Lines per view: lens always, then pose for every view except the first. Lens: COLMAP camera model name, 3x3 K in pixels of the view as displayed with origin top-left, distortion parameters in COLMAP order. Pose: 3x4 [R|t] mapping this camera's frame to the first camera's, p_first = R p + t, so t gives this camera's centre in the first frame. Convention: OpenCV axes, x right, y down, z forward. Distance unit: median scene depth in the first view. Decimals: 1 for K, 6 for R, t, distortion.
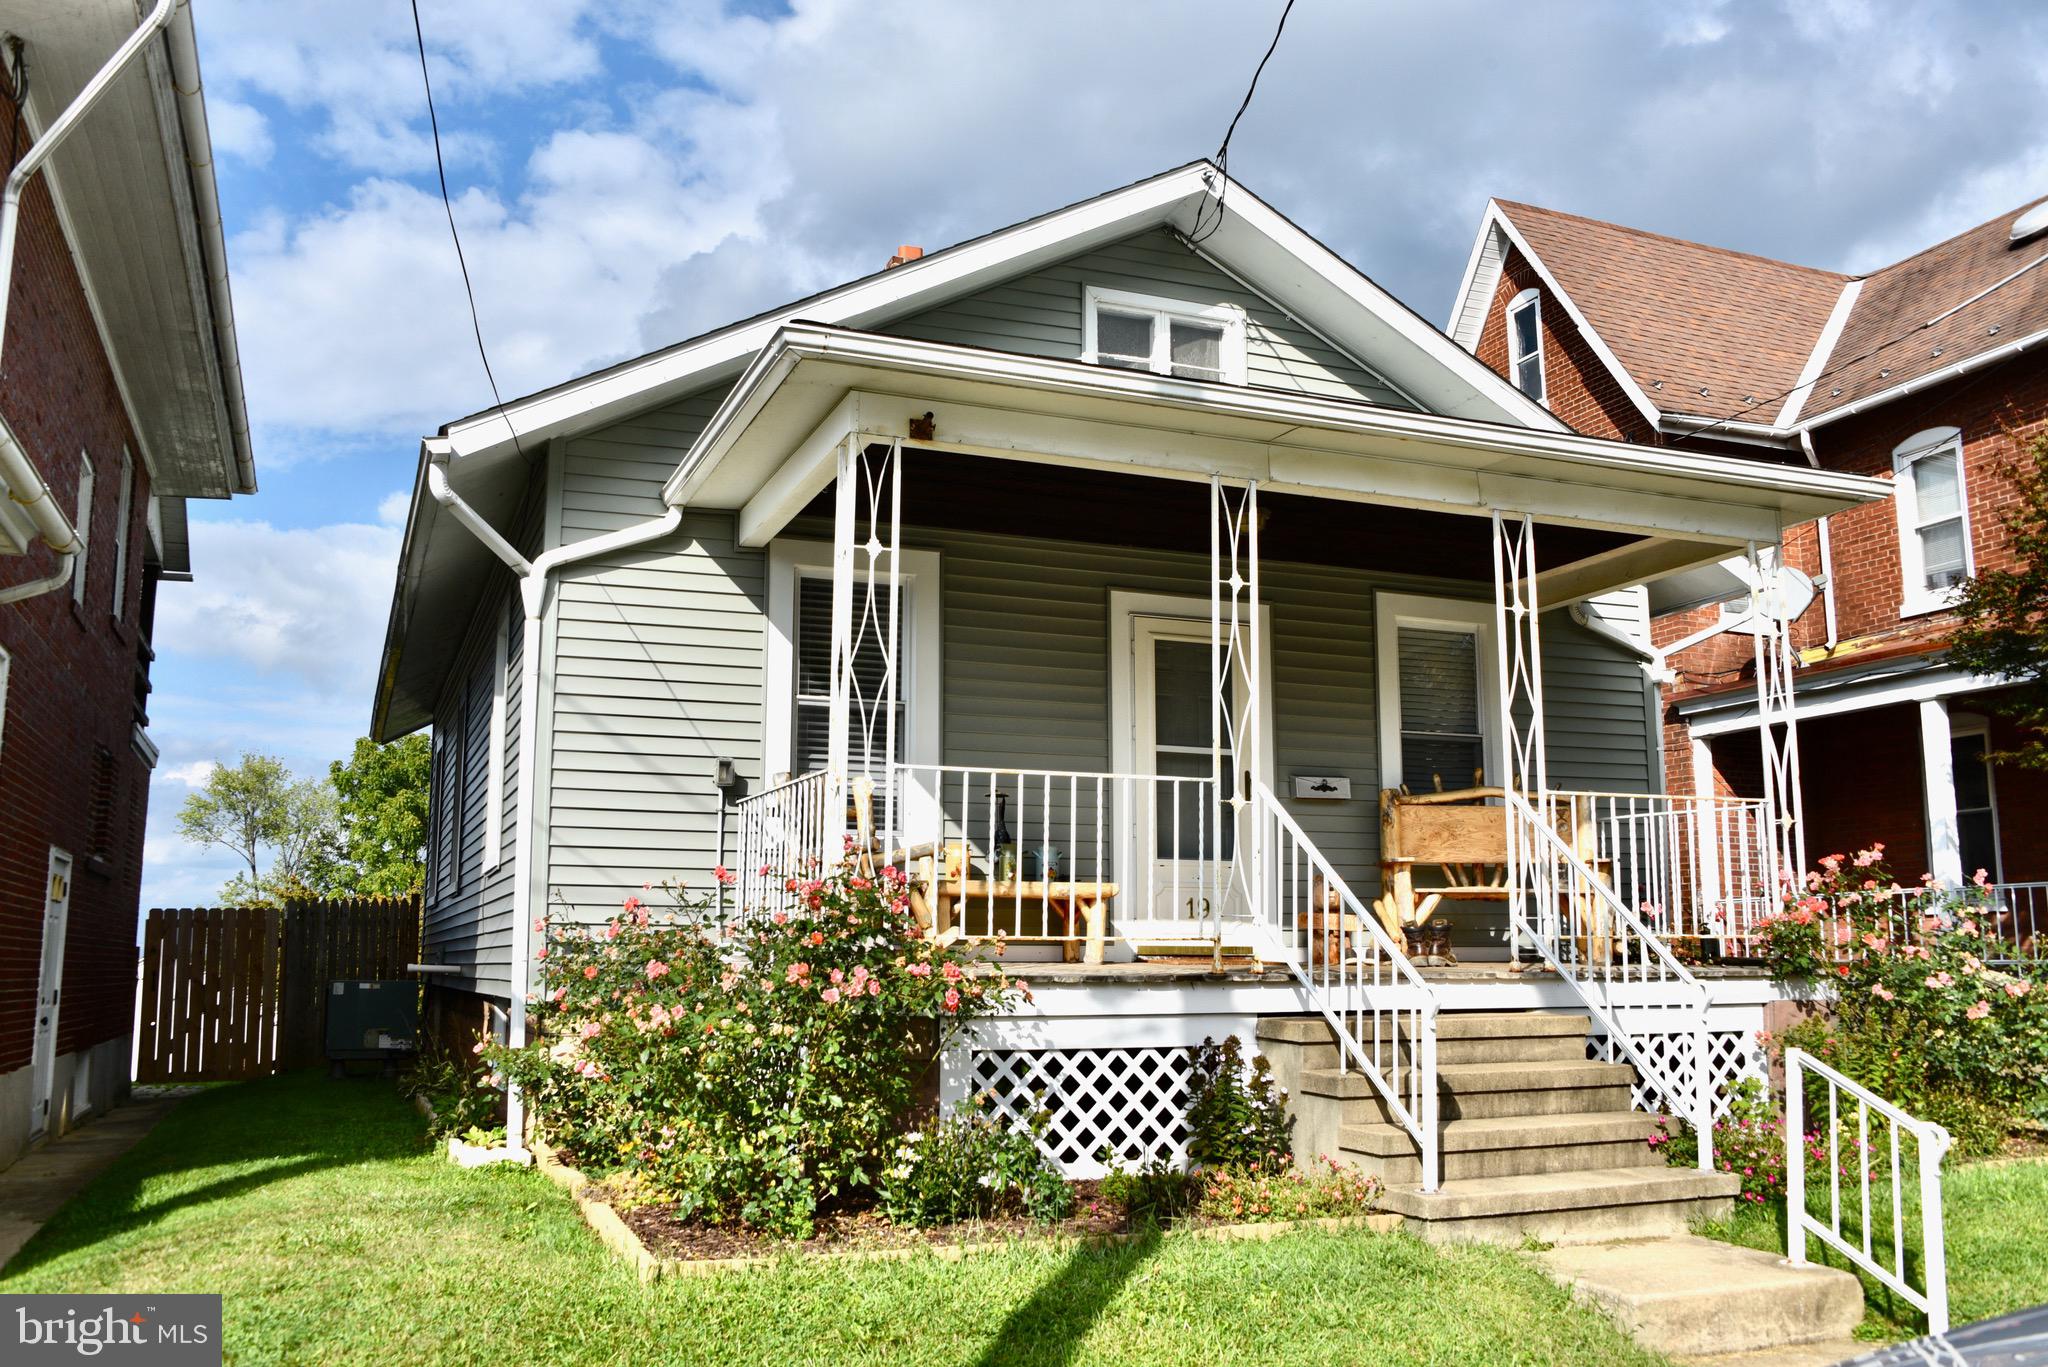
lens RADIAL K [[1651.9, 0, 1024.6], [0, 1651.9, 687.3], [0, 0, 1]] dist [-0.000781, 0.001689]
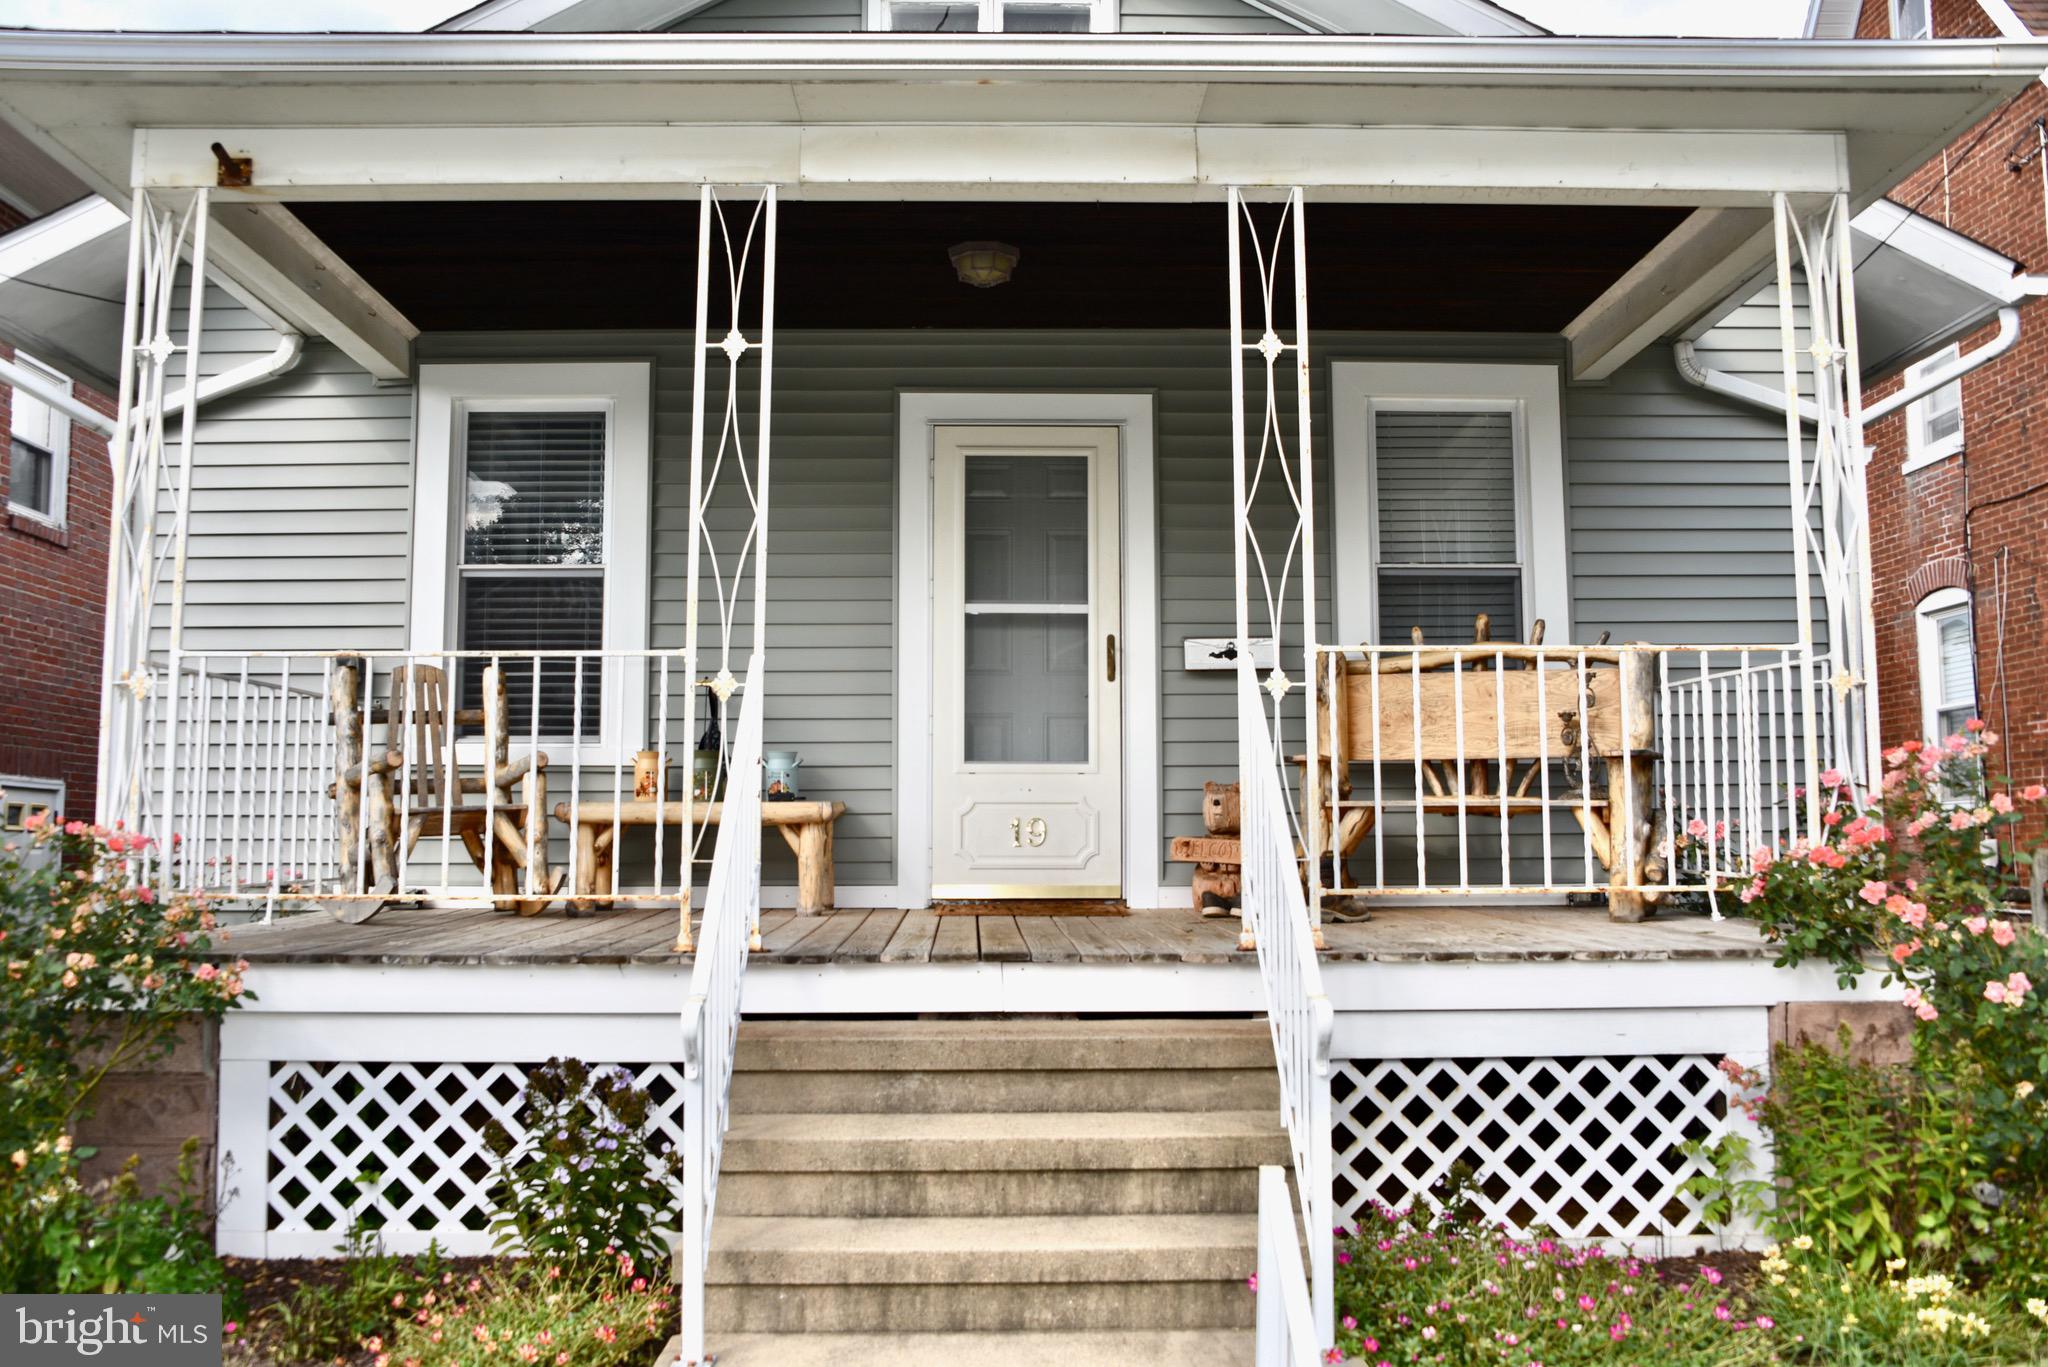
lens RADIAL K [[1678.2, 0, 1023.9], [0, 1678.2, 647.3], [0, 0, 1]] dist [-0.032038, -0.001112]
pose [[0.932463, -0.042672, -0.358735, 0.417288], [0.058453, 0.997736, 0.033256, 0.035390], [0.356504, -0.051979, 0.932847, 0.383569]]
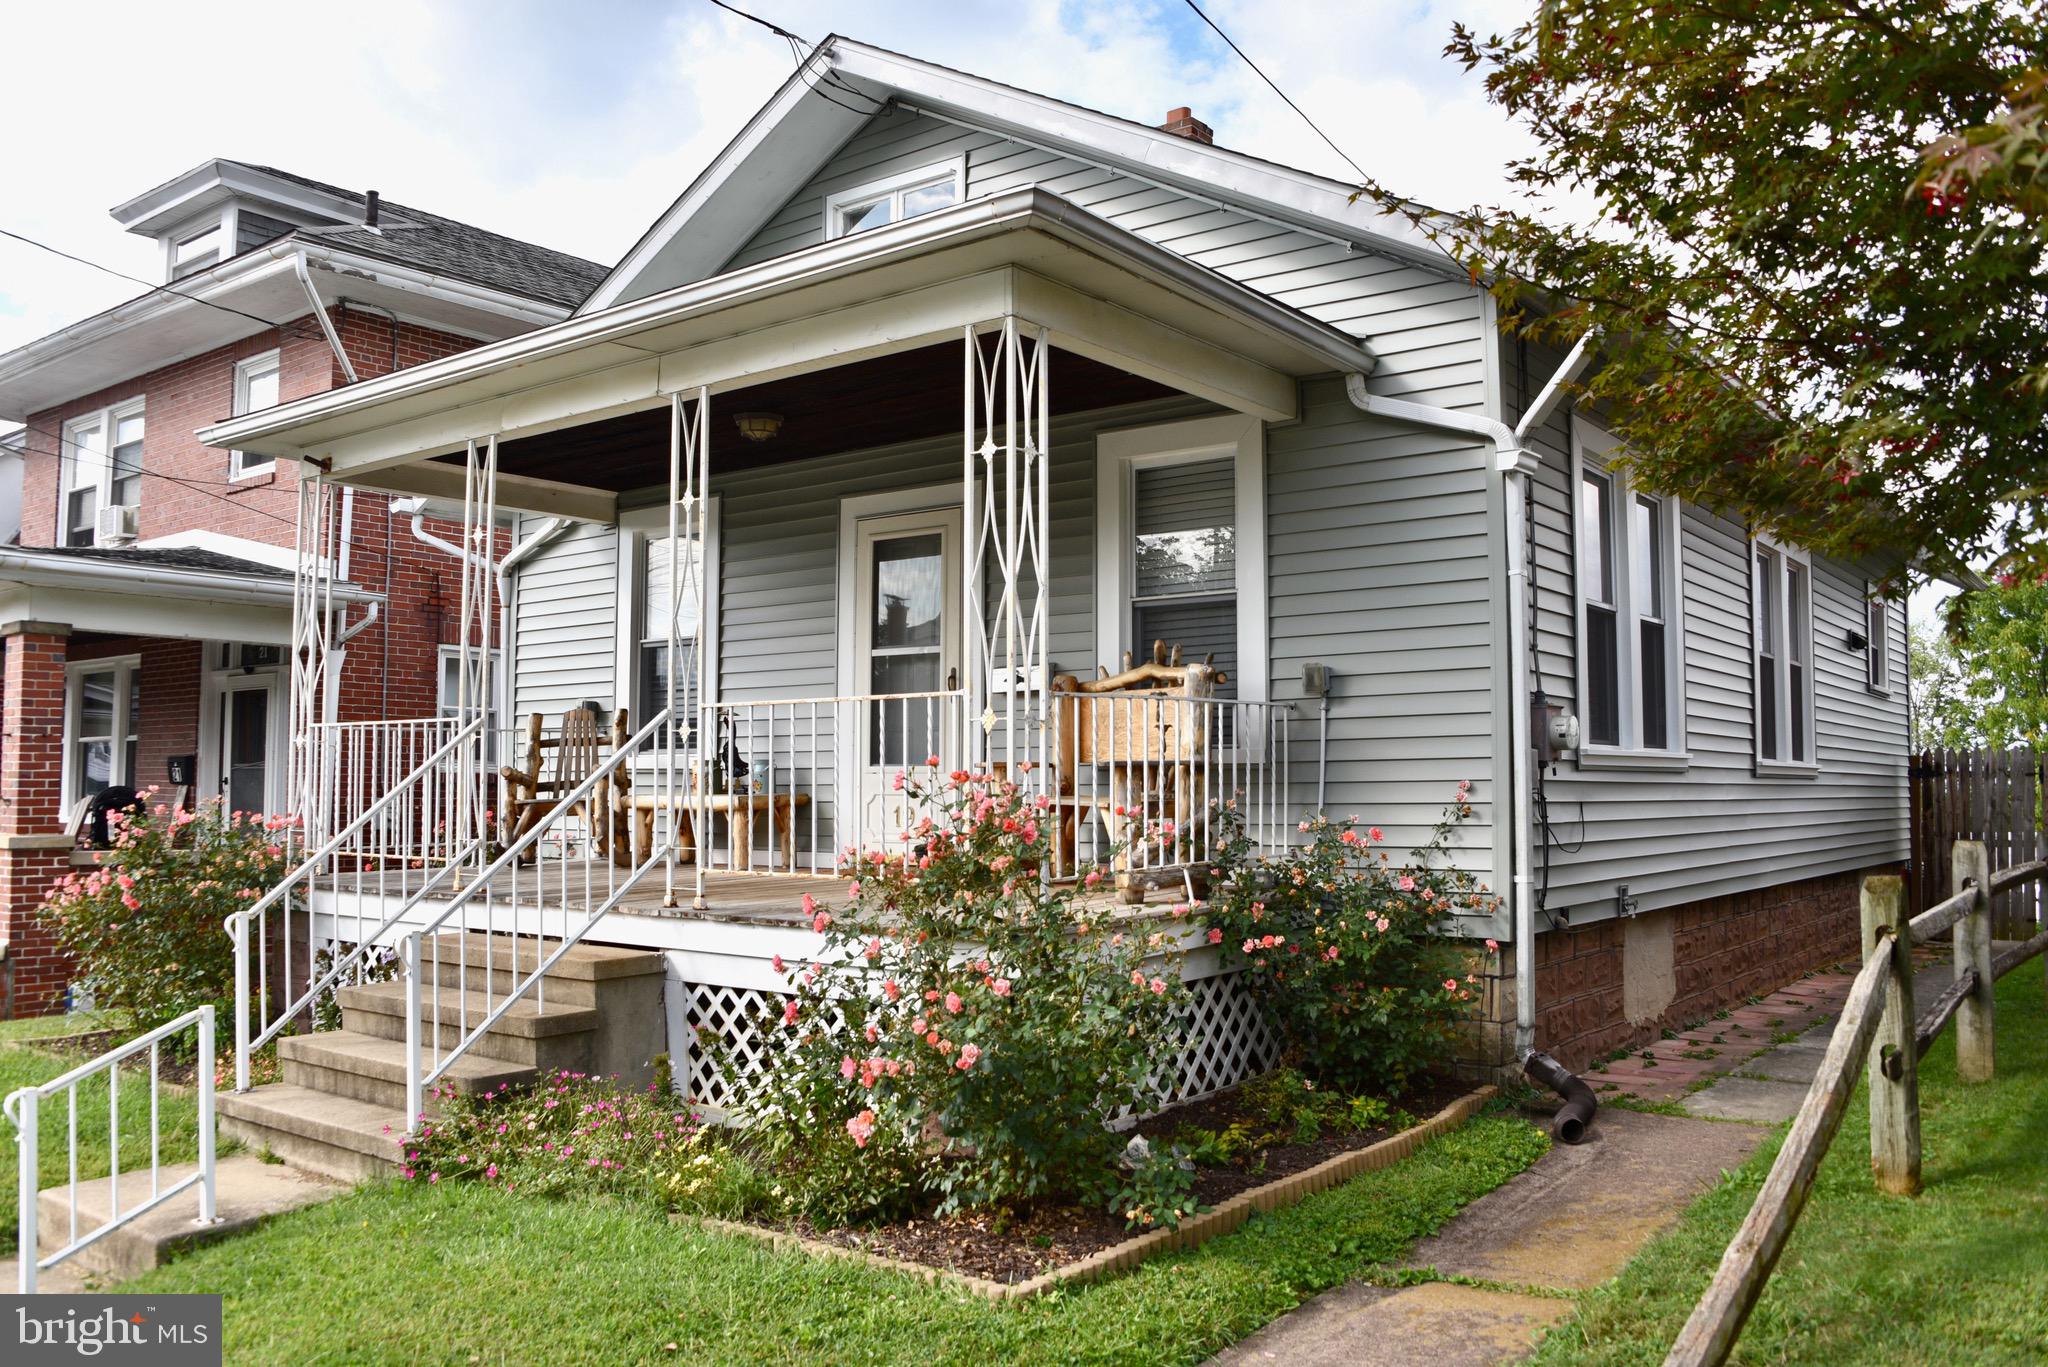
lens RADIAL K [[1651.9, 0, 1024.6], [0, 1651.9, 687.3], [0, 0, 1]] dist [-0.000781, 0.001689]
pose [[0.485066, -0.052205, -0.872918, 0.784836], [0.134786, 0.990751, 0.015646, 0.048964], [0.864028, -0.125246, 0.487616, 0.541553]]
